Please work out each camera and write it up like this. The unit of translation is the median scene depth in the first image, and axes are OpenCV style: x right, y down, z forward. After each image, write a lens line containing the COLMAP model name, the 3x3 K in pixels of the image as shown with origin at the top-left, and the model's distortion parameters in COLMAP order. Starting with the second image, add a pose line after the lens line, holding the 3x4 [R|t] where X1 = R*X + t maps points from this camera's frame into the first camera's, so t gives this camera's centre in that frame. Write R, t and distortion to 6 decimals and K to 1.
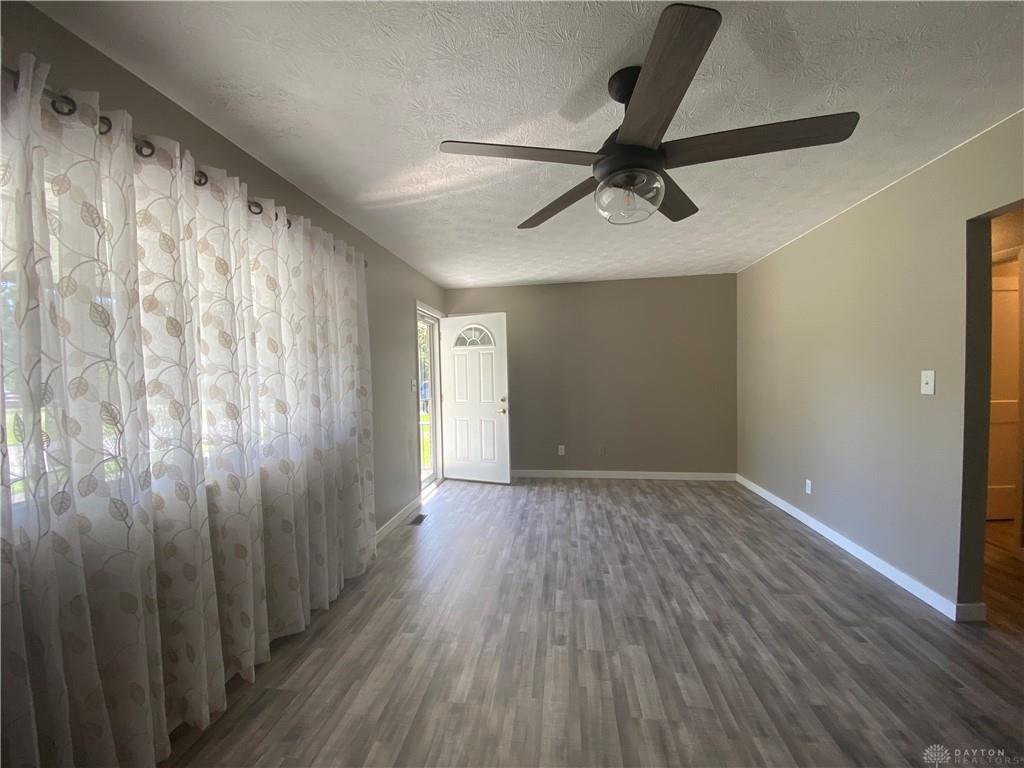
lens RADIAL K [[411.8, 0, 512.2], [0, 411.8, 386.2], [0, 0, 1]] dist [0.021834, -0.020234]
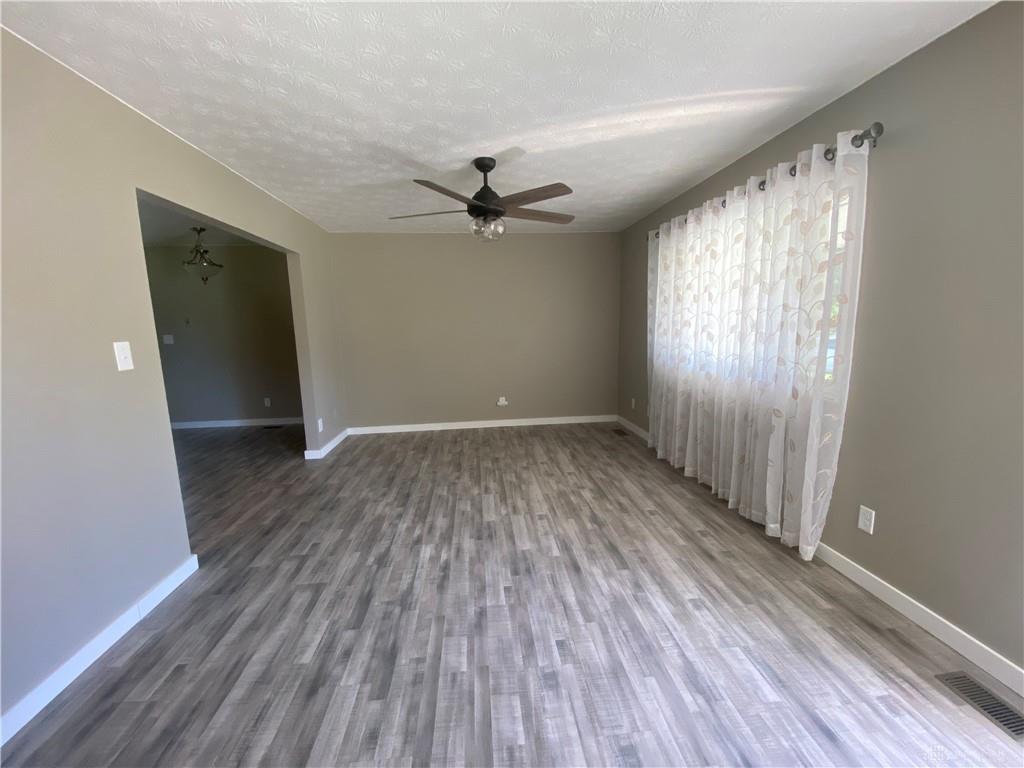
lens RADIAL K [[411.8, 0, 512.2], [0, 411.8, 386.2], [0, 0, 1]] dist [0.021834, -0.020234]
pose [[-0.975832, 0.076873, -0.204557, 0.391587], [0.038240, 0.981709, 0.186507, -0.071392], [0.215152, 0.174177, -0.960922, 1.887764]]
